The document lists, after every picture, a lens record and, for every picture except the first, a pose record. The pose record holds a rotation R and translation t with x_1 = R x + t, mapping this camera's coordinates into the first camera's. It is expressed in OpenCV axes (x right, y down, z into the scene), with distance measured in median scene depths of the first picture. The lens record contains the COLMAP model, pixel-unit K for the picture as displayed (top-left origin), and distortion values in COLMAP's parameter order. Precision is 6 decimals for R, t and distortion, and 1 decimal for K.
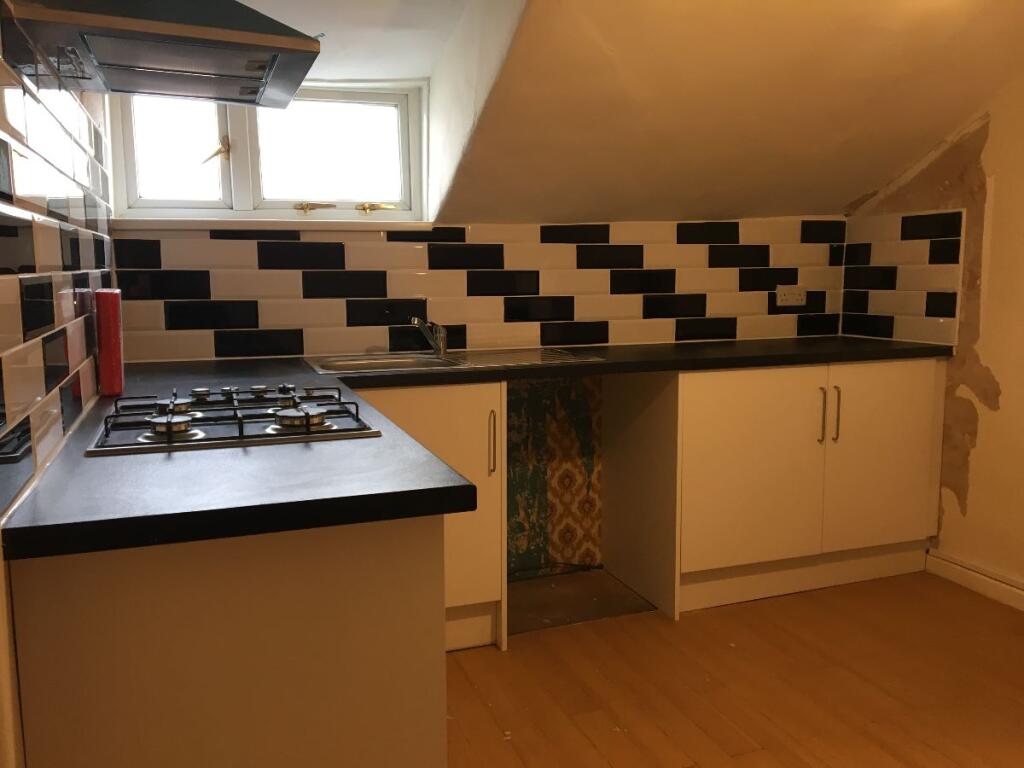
lens RADIAL K [[864.5, 0, 510.5], [0, 864.5, 384.8], [0, 0, 1]] dist [0.000764, -0.009471]
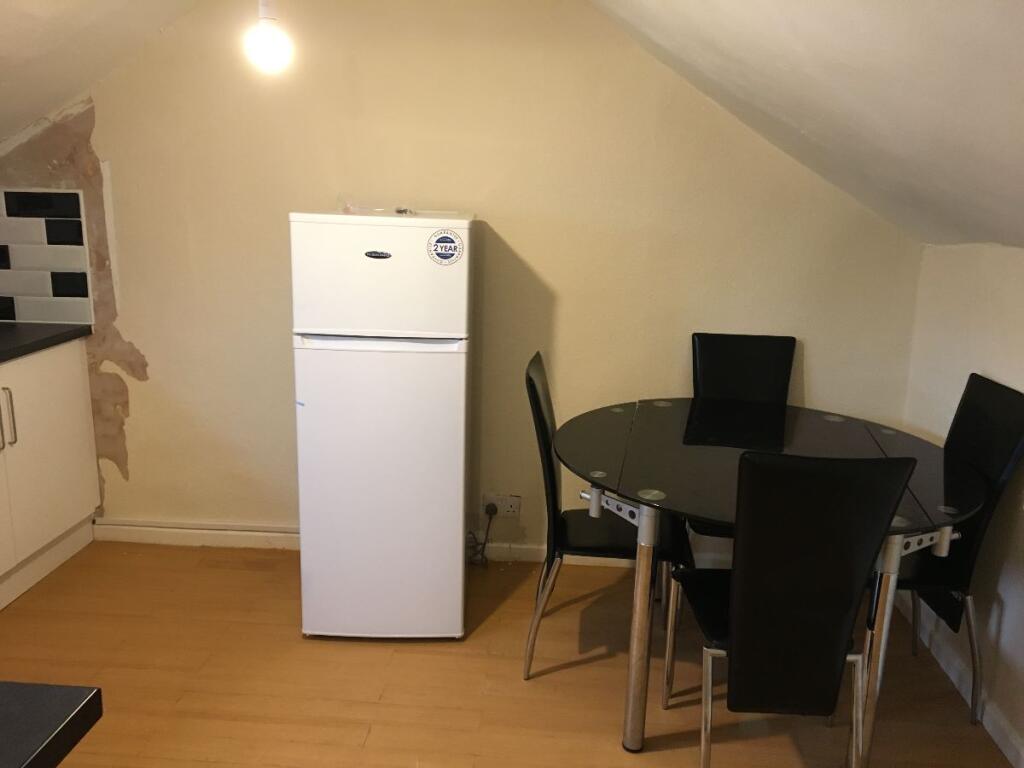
lens RADIAL K [[864.5, 0, 510.8], [0, 864.5, 383.7], [0, 0, 1]] dist [0.000764, -0.009471]
pose [[0.419798, -0.190538, 0.887392, -0.207412], [0.097458, 0.981526, 0.164646, -0.097485], [-0.902370, 0.017365, 0.430612, 0.106054]]
